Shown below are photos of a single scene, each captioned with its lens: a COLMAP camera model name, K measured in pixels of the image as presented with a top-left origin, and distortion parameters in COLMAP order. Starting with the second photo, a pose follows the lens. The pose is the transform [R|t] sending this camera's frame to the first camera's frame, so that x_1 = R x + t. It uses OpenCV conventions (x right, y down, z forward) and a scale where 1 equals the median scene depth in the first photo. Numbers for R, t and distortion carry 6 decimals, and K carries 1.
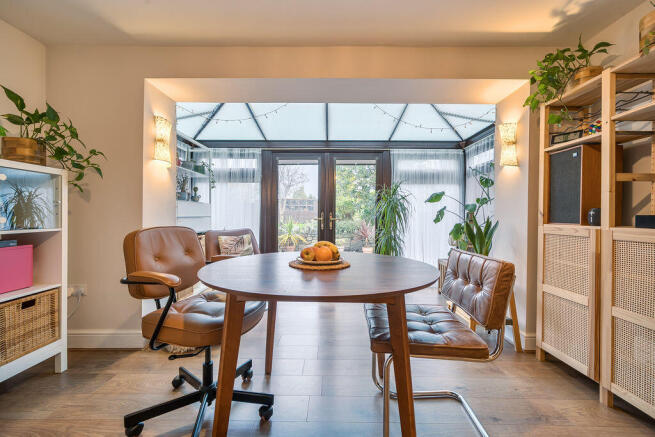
lens RADIAL K [[272.1, 0, 327.4], [0, 272.1, 217.9], [0, 0, 1]] dist [-0.003267, -0.000139]
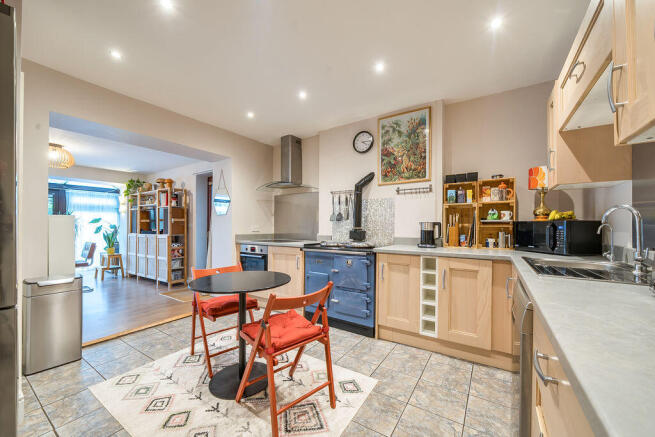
lens RADIAL K [[257.9, 0, 328.9], [0, 257.9, 224.0], [0, 0, 1]] dist [-0.003063, -0.000056]
pose [[0.548843, 0.002086, 0.835923, -0.348884], [0.006866, 0.999952, -0.007003, -0.038527], [-0.835897, 0.009583, 0.548803, -2.134419]]
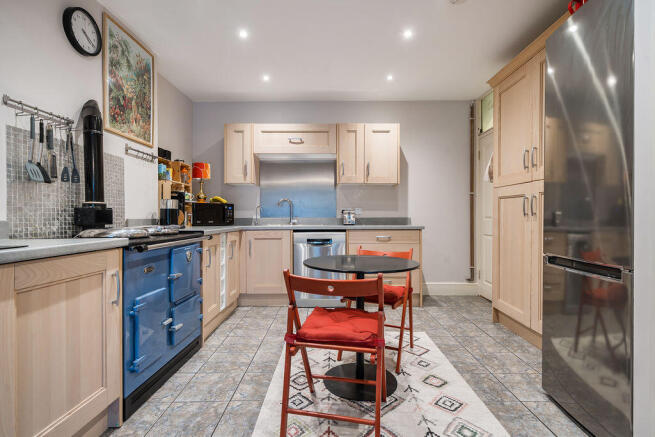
lens RADIAL K [[319.7, 0, 327.3], [0, 319.7, 217.9], [0, 0, 1]] dist [0.000881, 0.000082]
pose [[-0.999826, -0.006002, 0.017646, 0.310444], [-0.005763, 0.999892, 0.013541, 0.004164], [-0.017725, 0.013437, -0.999753, -0.473935]]
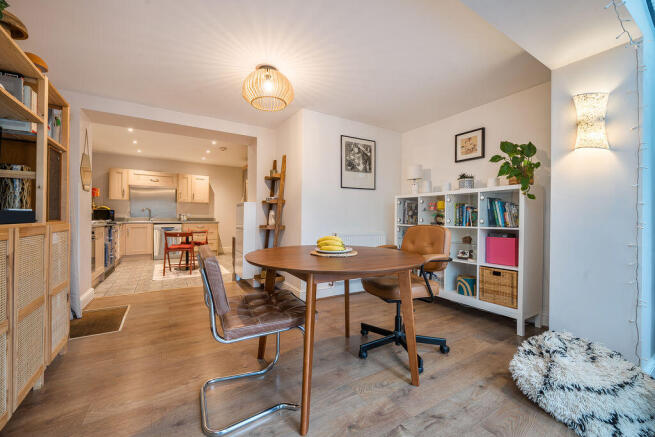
lens RADIAL K [[257.9, 0, 324.2], [0, 257.9, 217.8], [0, 0, 1]] dist [-0.003063, -0.000056]
pose [[-0.850246, -0.012162, -0.526246, 0.411536], [-0.014685, 0.999892, 0.000619, 0.000996], [0.526181, 0.008254, -0.850332, 1.256223]]
